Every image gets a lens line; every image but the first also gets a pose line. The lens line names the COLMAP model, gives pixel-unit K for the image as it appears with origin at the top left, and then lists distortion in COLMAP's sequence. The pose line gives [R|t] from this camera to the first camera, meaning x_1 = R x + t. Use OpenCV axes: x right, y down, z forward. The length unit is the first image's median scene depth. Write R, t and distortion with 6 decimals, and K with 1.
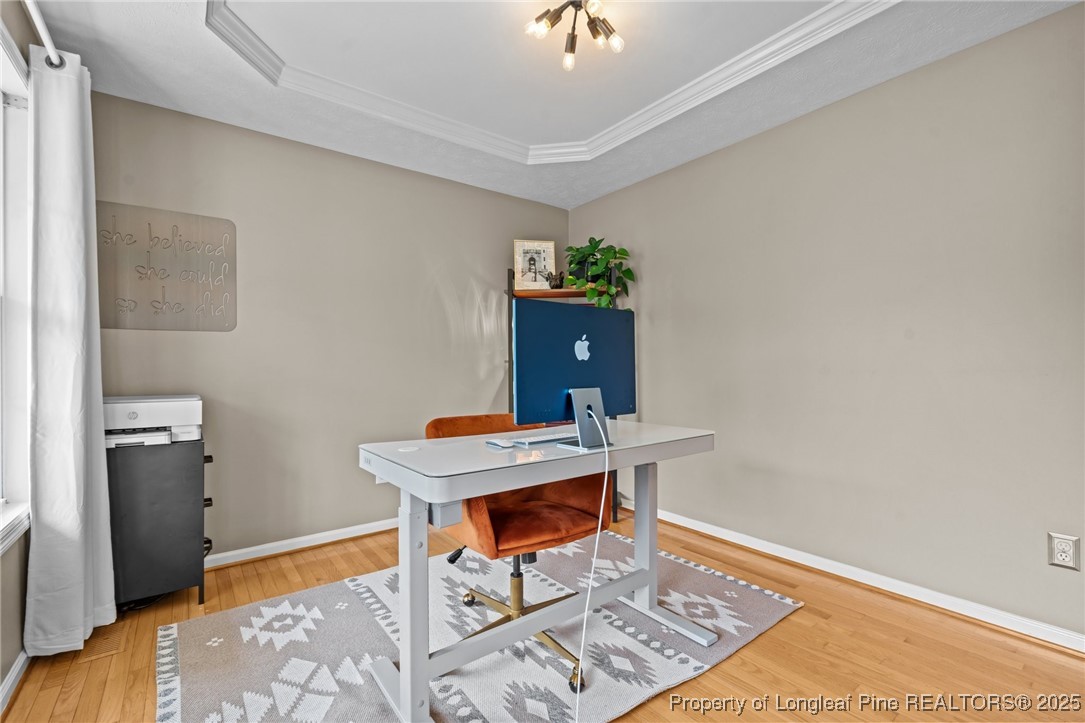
lens RADIAL K [[477.5, 0, 542.5], [0, 477.5, 361.5], [0, 0, 1]] dist [-0.011355, 0.000512]
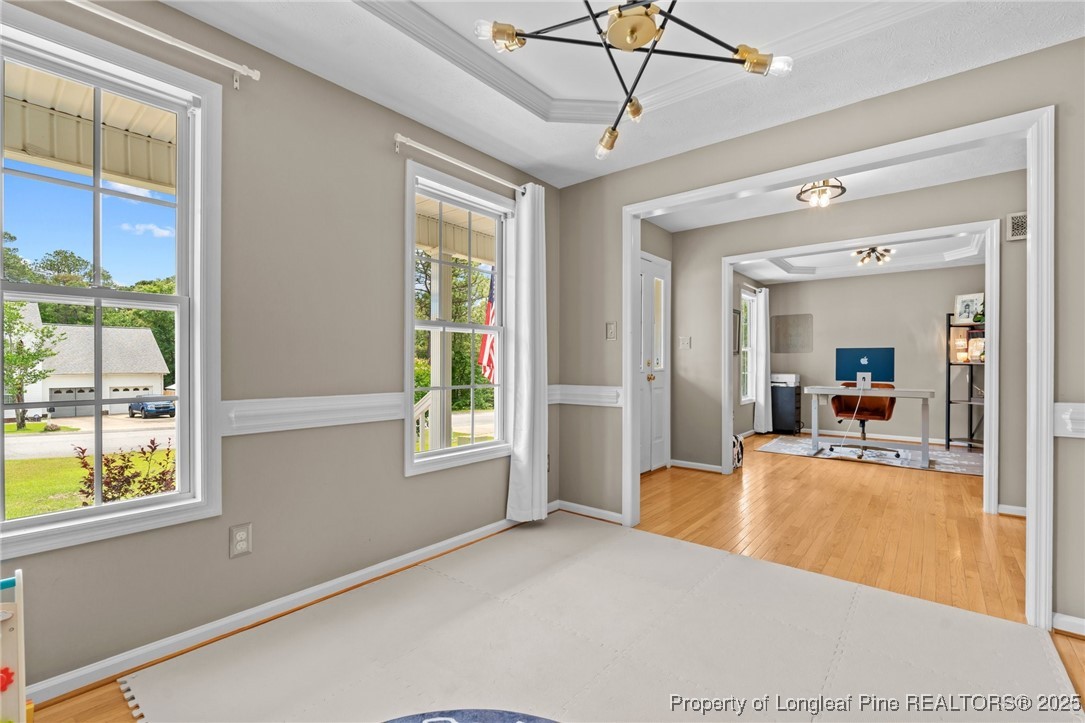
lens RADIAL K [[477.5, 0, 542.5], [0, 477.5, 361.5], [0, 0, 1]] dist [-0.011355, 0.000512]
pose [[0.227511, 0.003845, -0.973768, 2.258646], [0.001745, 0.999989, 0.004356, -0.031768], [0.973774, -0.002690, 0.227502, -1.569140]]
